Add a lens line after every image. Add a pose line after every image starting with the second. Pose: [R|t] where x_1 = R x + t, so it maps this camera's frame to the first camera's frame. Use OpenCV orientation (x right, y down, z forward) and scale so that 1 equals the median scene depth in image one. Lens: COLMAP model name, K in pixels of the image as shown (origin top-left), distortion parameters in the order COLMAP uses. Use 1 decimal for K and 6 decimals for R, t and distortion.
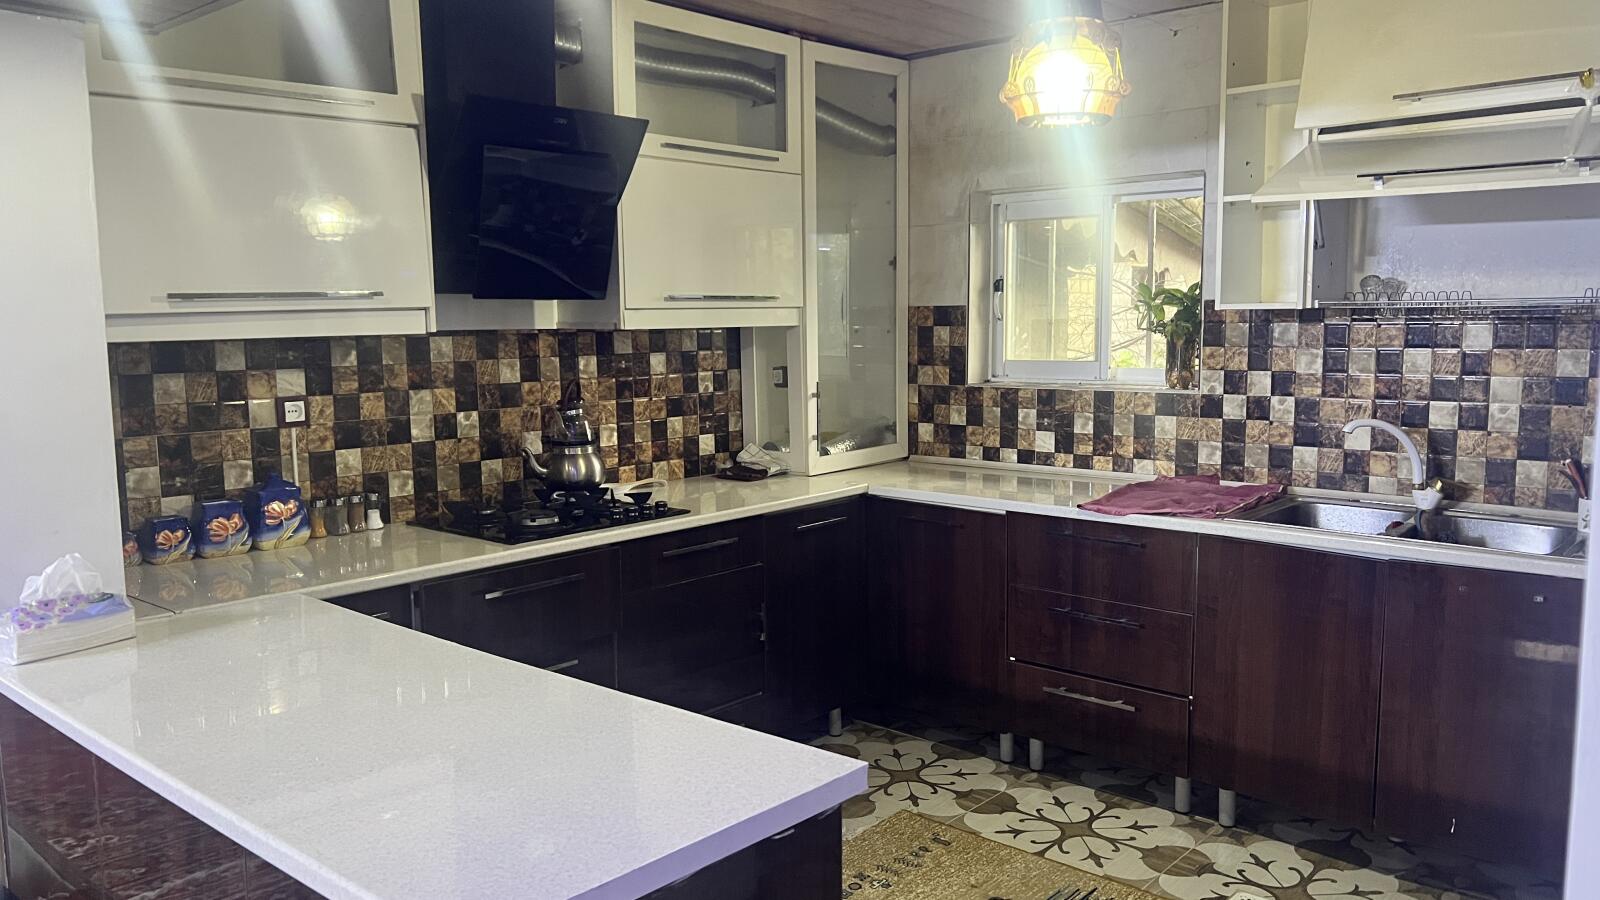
lens RADIAL K [[1188.8, 0, 789.2], [0, 1188.8, 447.9], [0, 0, 1]] dist [0.024680, -0.033225]
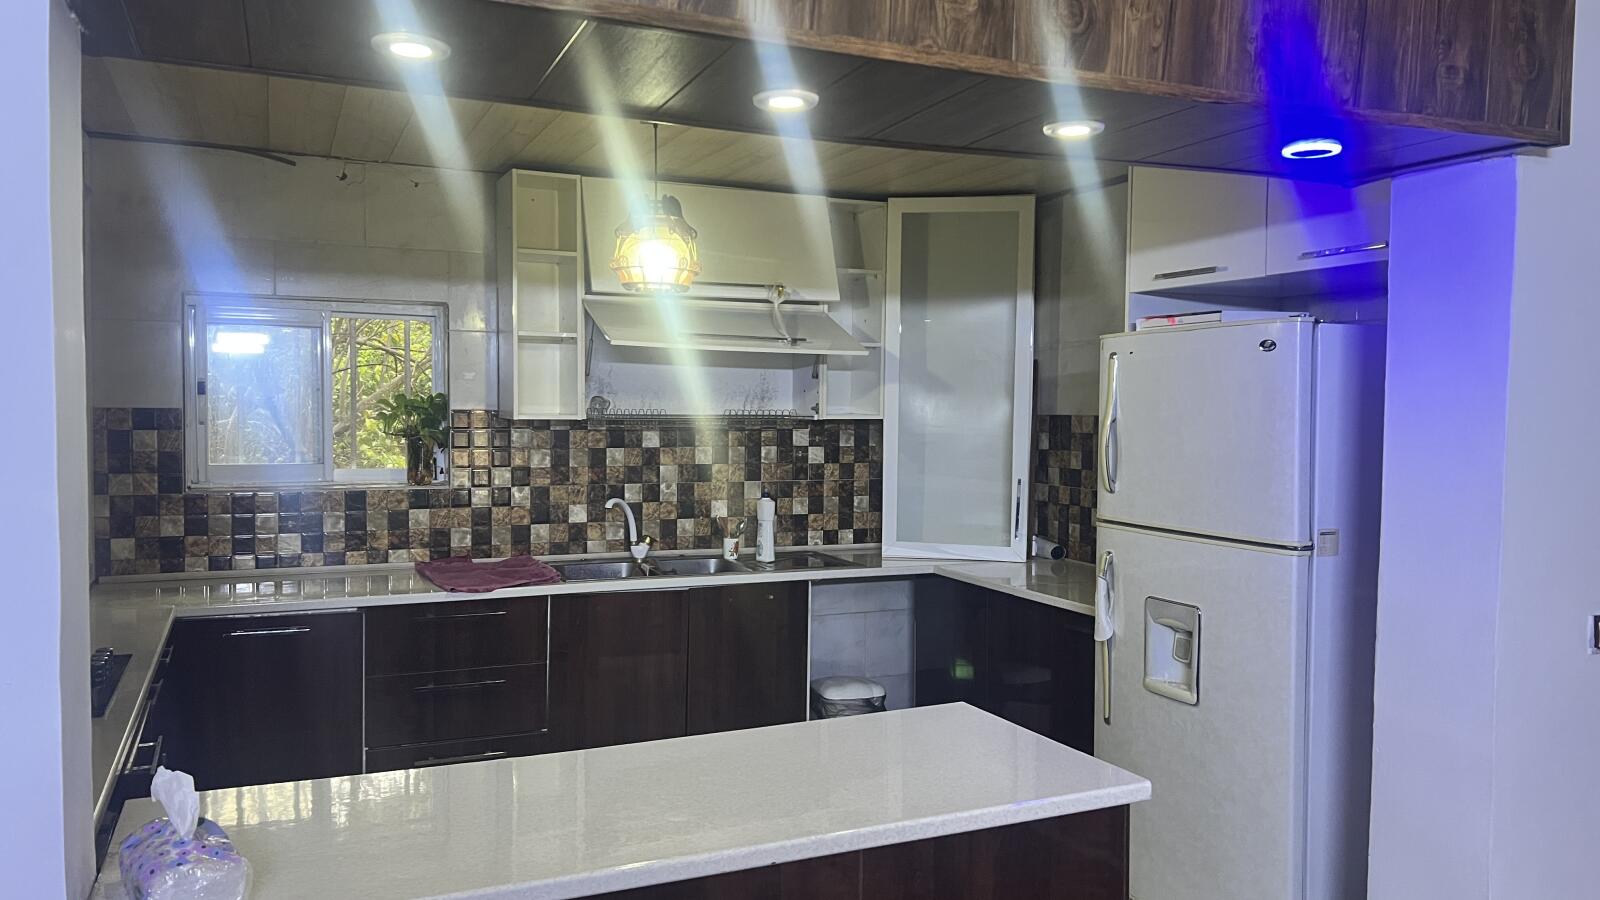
lens RADIAL K [[1188.8, 0, 789.2], [0, 1188.8, 456.9], [0, 0, 1]] dist [0.024680, -0.033225]
pose [[0.391119, -0.030552, 0.919833, -0.614550], [0.084324, 0.996435, -0.002759, -0.044951], [-0.916469, 0.078644, 0.392301, 0.229856]]
